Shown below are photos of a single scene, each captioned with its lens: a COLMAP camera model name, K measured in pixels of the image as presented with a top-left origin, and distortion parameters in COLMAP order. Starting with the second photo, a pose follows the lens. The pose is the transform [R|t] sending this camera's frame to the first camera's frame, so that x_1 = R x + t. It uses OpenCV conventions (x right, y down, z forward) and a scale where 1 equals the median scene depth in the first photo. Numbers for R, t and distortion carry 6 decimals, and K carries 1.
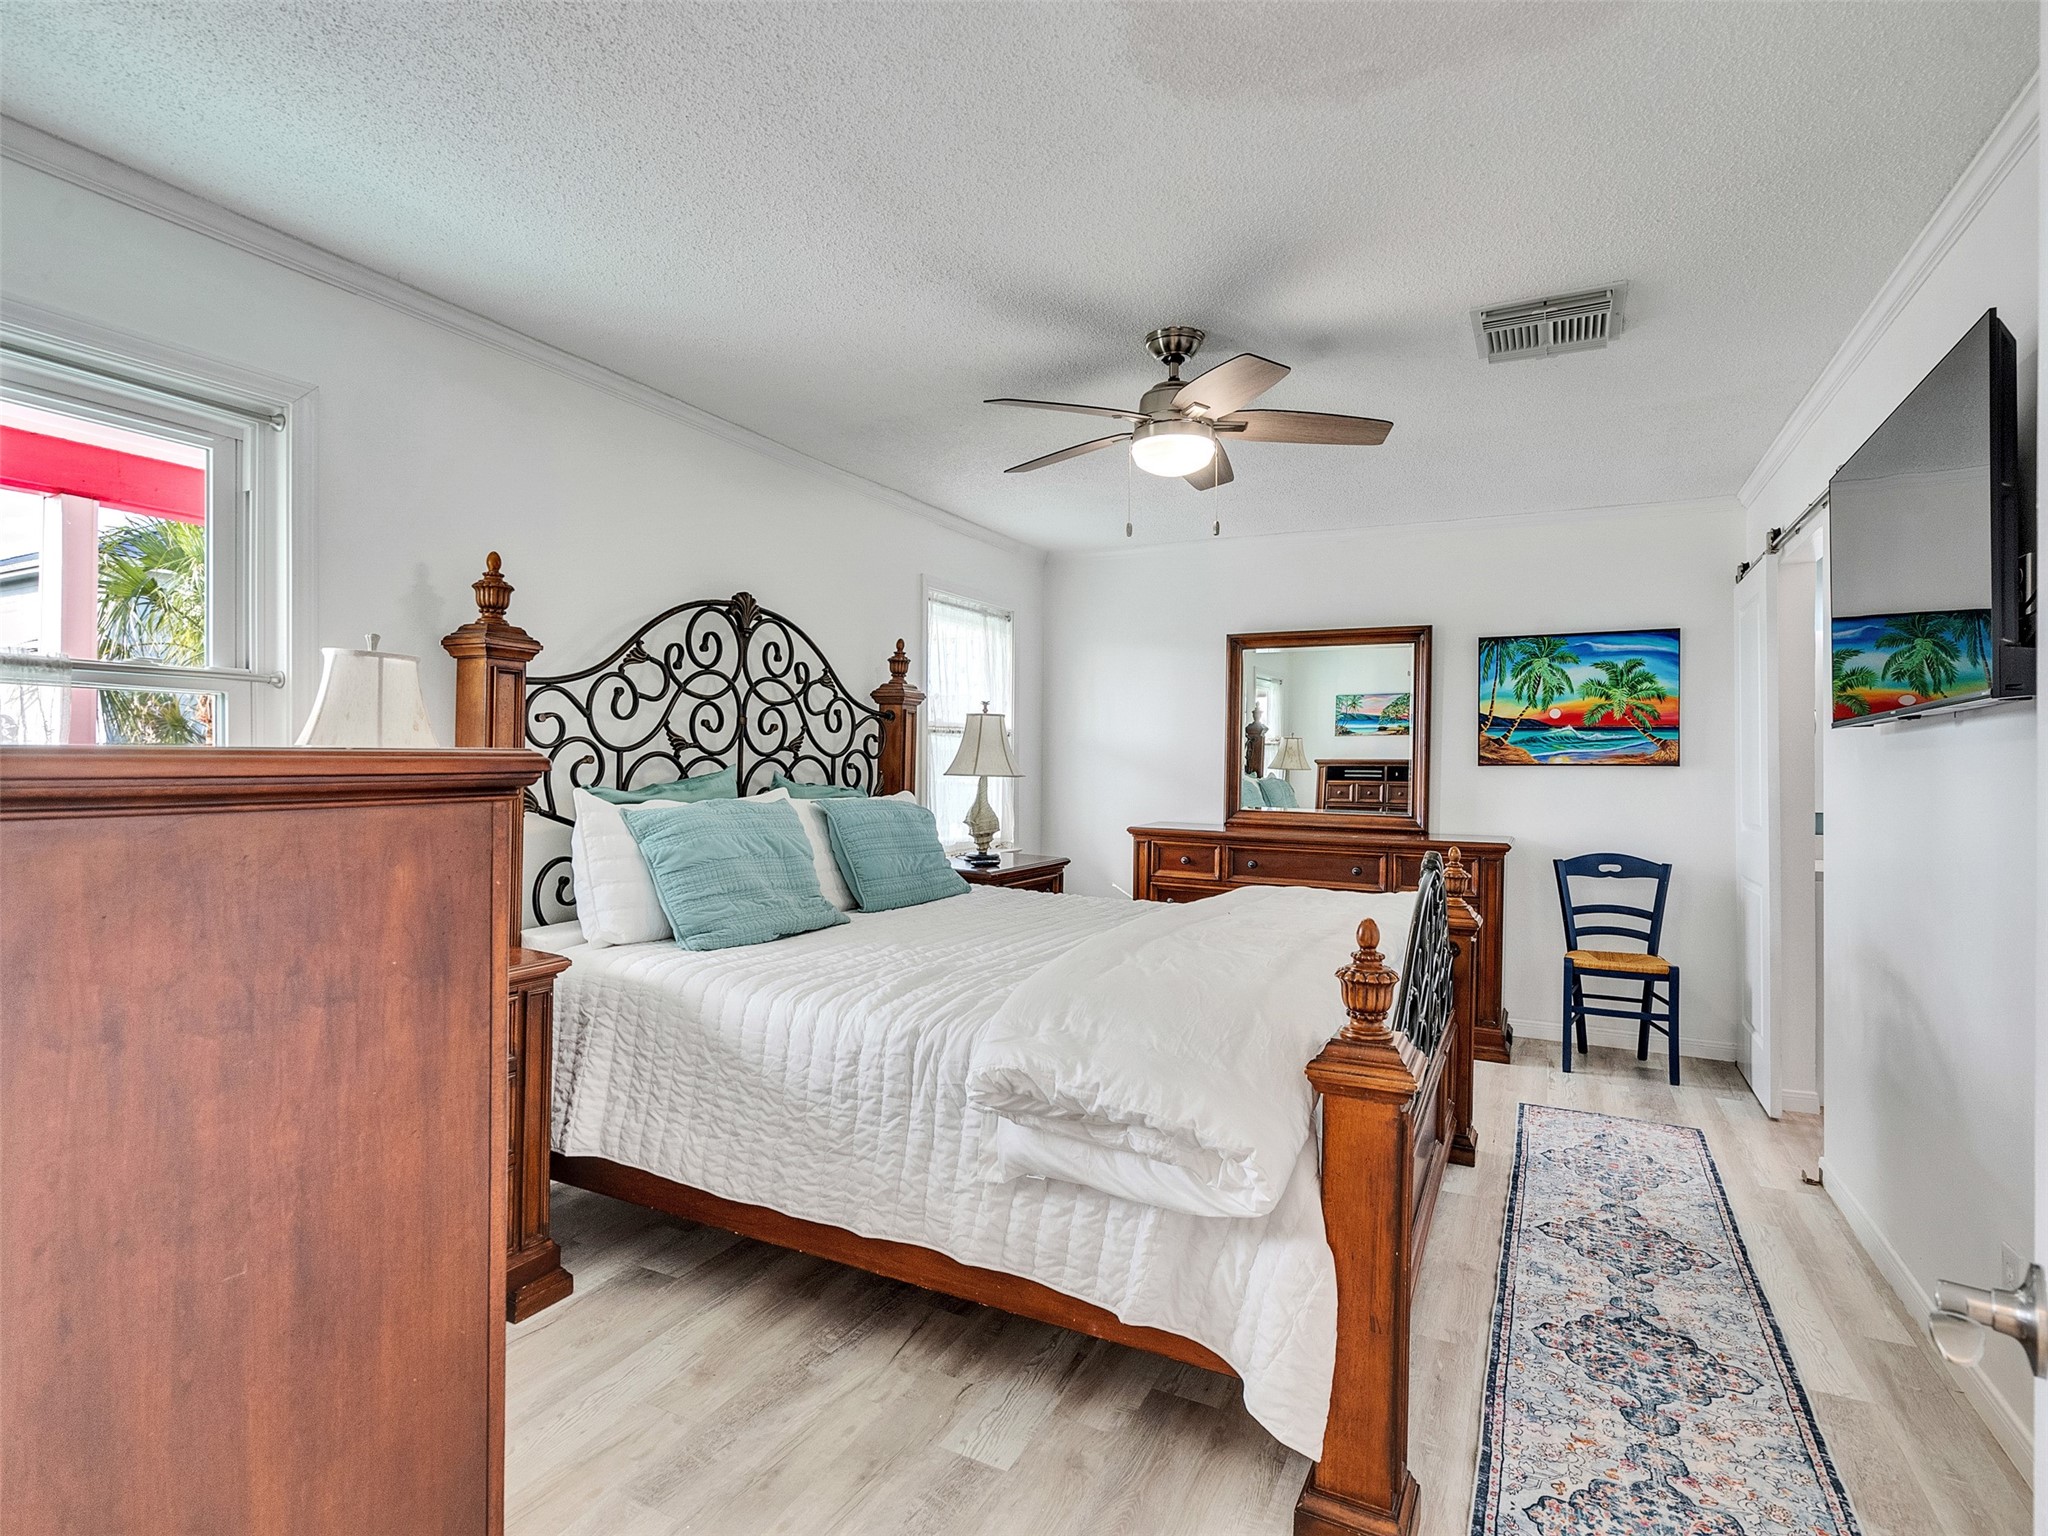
lens RADIAL K [[1043.3, 0, 1011.7], [0, 1043.3, 757.5], [0, 0, 1]] dist [0.004151, 0.000519]
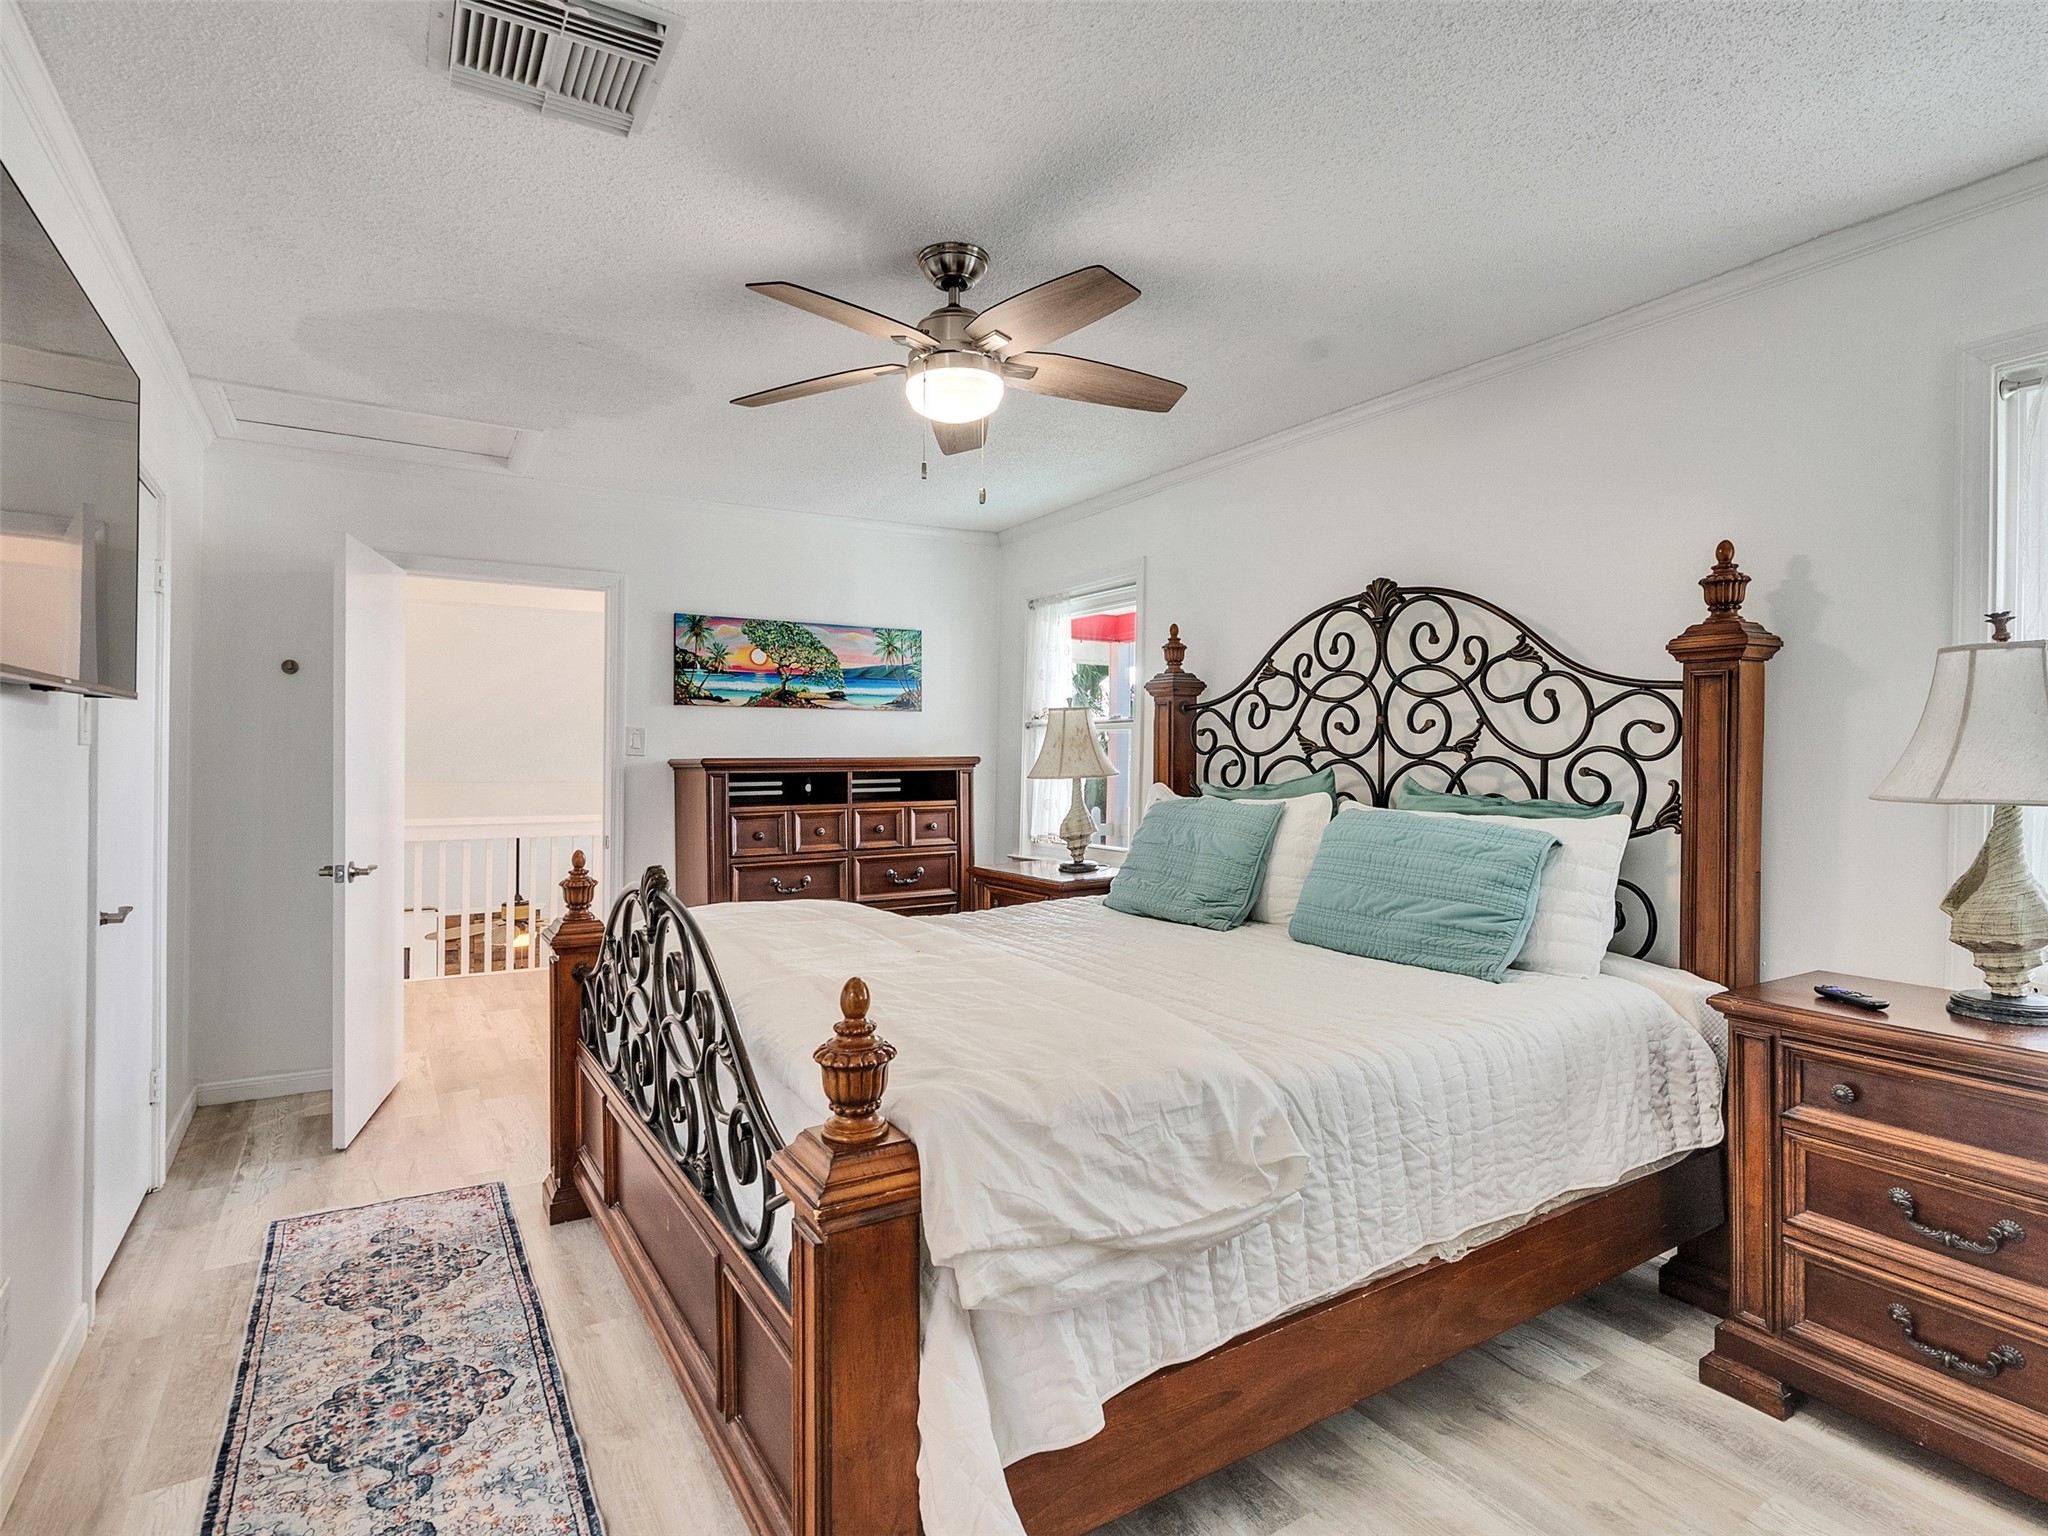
lens RADIAL K [[1043.3, 0, 1013.5], [0, 1043.3, 766.9], [0, 0, 1]] dist [0.004151, 0.000519]
pose [[-0.519599, -0.001627, -0.854409, 0.711114], [-0.001770, 0.999998, -0.000828, 0.007394], [0.854408, 0.001081, -0.519601, 1.244175]]
